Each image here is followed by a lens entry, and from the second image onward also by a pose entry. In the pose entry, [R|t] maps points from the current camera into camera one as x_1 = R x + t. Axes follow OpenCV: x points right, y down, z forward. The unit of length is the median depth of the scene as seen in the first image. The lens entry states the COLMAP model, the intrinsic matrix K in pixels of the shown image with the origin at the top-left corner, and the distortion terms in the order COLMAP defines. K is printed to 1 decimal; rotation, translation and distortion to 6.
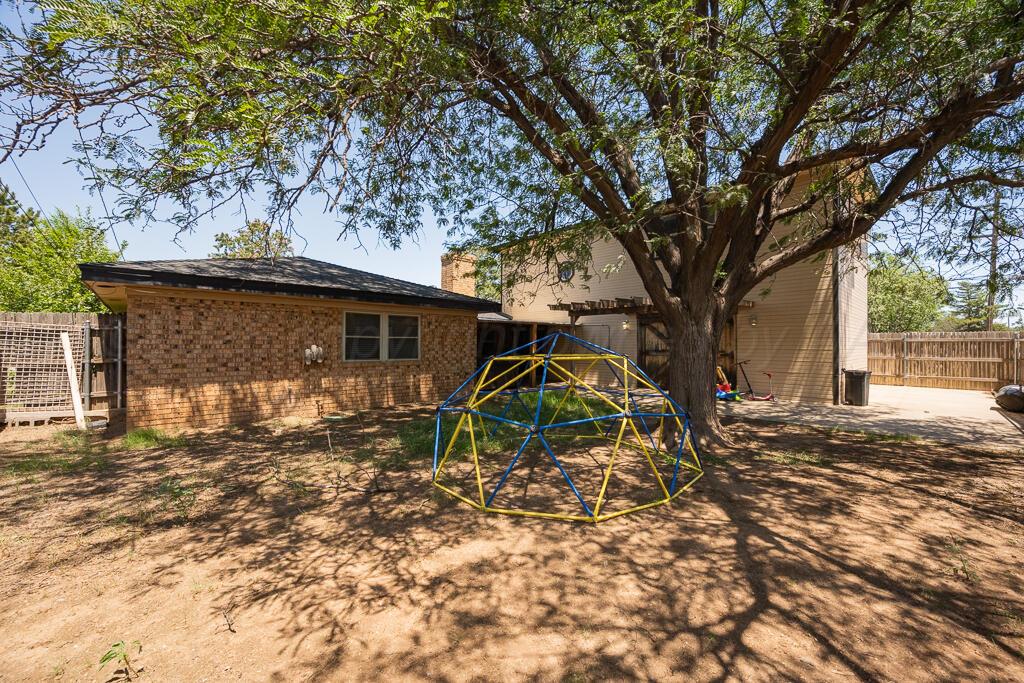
lens RADIAL K [[402.1, 0, 512.2], [0, 402.1, 343.5], [0, 0, 1]] dist [0.000813, -0.000012]
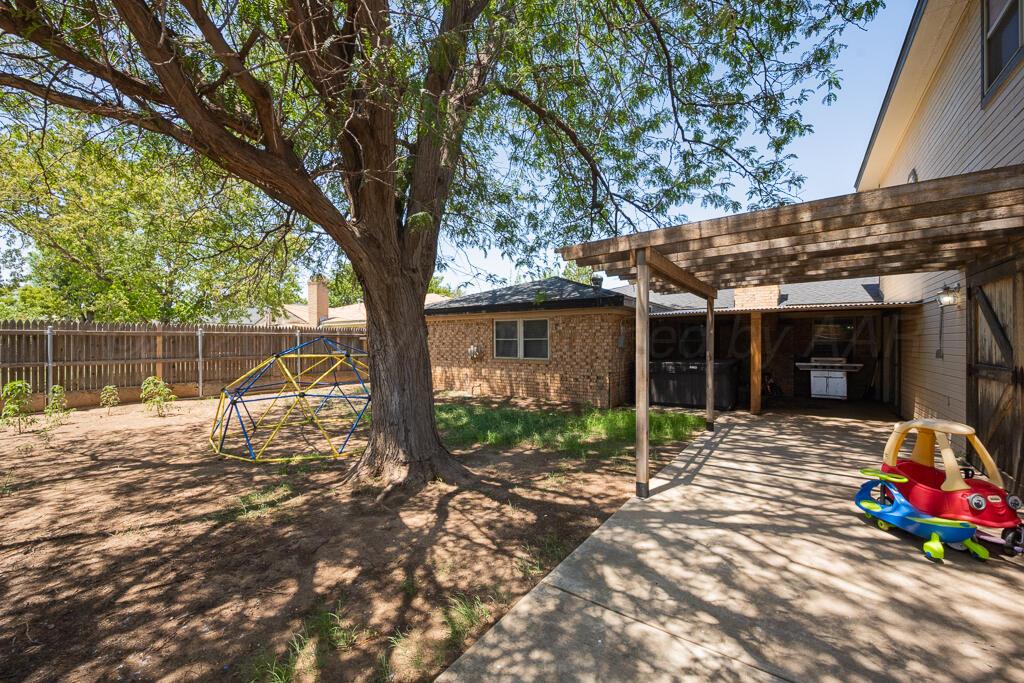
lens RADIAL K [[402.1, 0, 511.4], [0, 402.1, 342.4], [0, 0, 1]] dist [0.000813, -0.000012]
pose [[0.170191, -0.004659, -0.985400, 0.893889], [0.005737, 0.999977, -0.003737, -0.001769], [0.985394, -0.005018, 0.170213, 0.794936]]
